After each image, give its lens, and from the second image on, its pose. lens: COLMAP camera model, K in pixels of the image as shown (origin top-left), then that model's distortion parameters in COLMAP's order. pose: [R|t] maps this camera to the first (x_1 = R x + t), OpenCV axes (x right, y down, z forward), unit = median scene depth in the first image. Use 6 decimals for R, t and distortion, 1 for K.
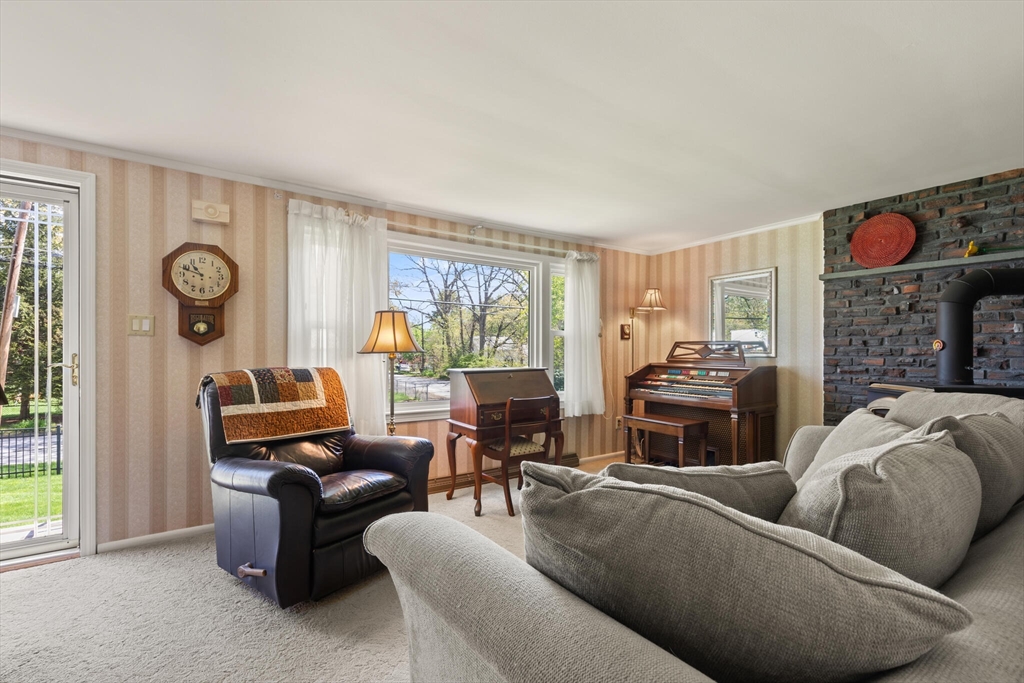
lens RADIAL K [[457.7, 0, 518.2], [0, 457.7, 347.8], [0, 0, 1]] dist [0.003007, 0.000474]
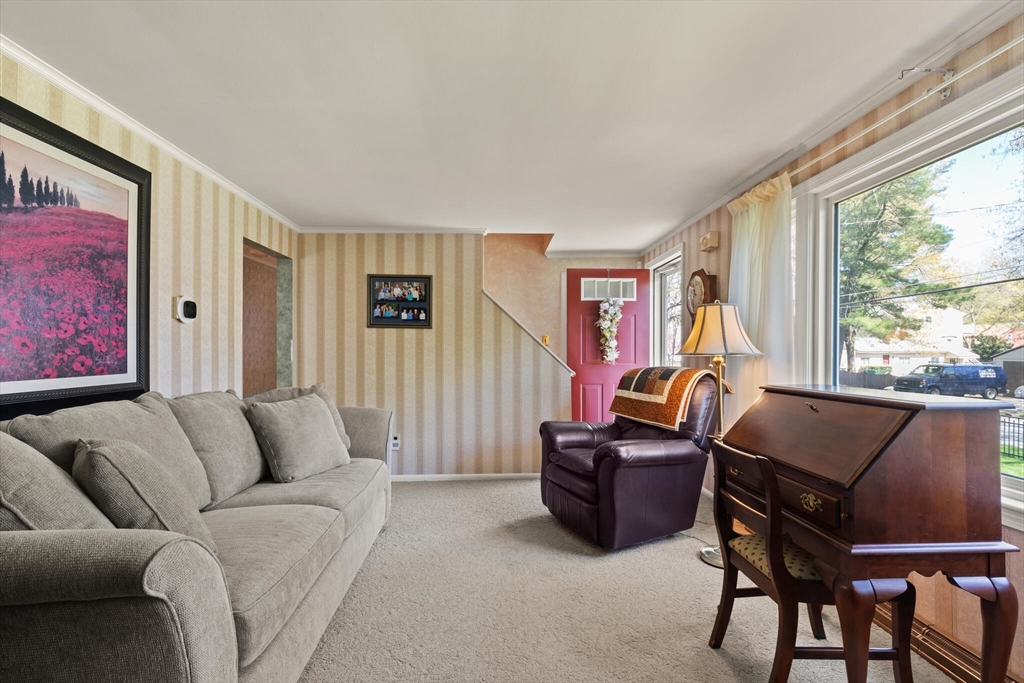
lens RADIAL K [[457.7, 0, 518.2], [0, 457.7, 347.8], [0, 0, 1]] dist [0.003007, 0.000474]
pose [[-0.524539, -0.009731, -0.851331, 0.534872], [0.003168, 0.999905, -0.013382, 0.005847], [0.851380, -0.009716, -0.524459, 0.979302]]
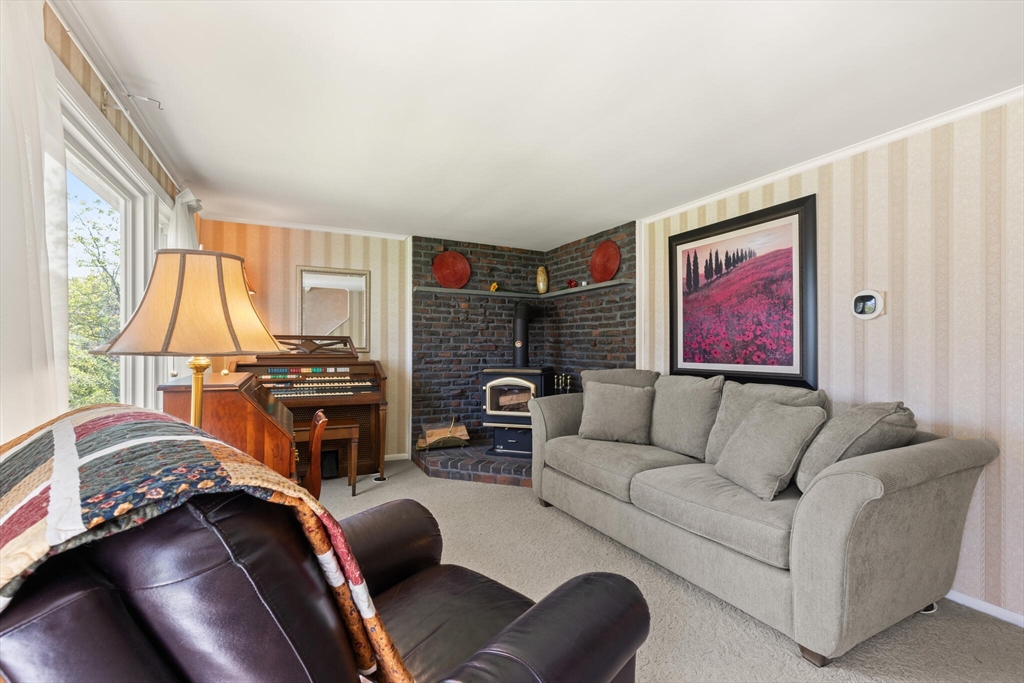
lens RADIAL K [[457.7, 0, 518.2], [0, 457.7, 347.8], [0, 0, 1]] dist [0.003007, 0.000474]
pose [[0.138847, -0.004222, 0.990305, -0.565141], [-0.011190, 0.999920, 0.005832, -0.000452], [-0.990251, -0.011891, 0.138789, 0.564217]]
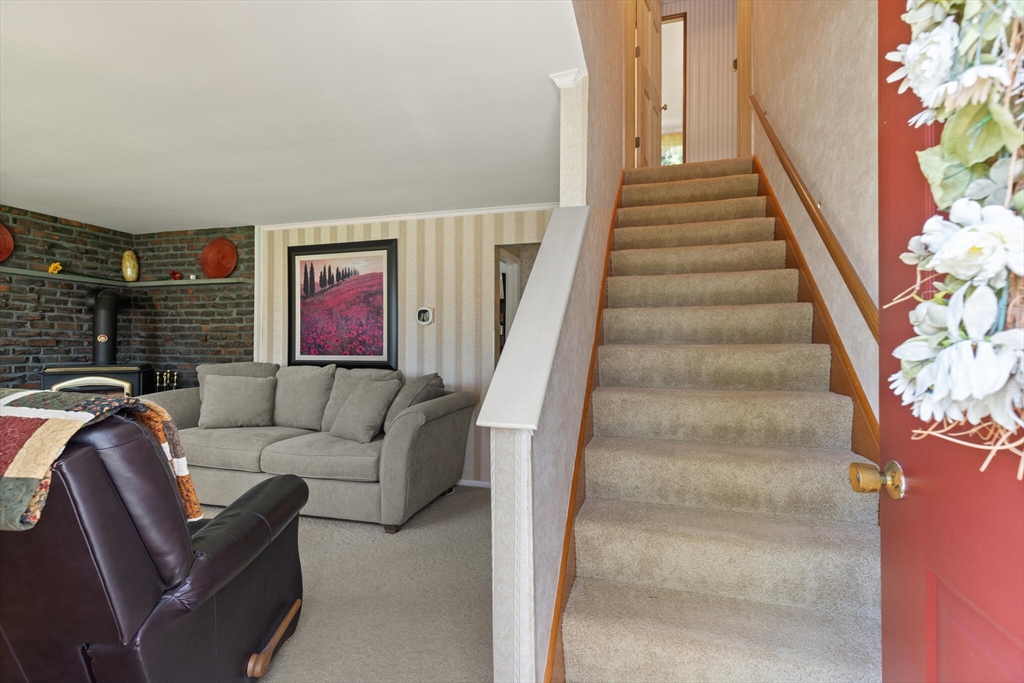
lens RADIAL K [[468.0, 0, 513.5], [0, 468.0, 337.4], [0, 0, 1]] dist [0.013666, -0.000058]
pose [[-0.619243, 0.007586, 0.785163, -0.819828], [-0.012550, 0.999730, -0.019557, 0.004050], [-0.785099, -0.021964, -0.618980, 0.666020]]
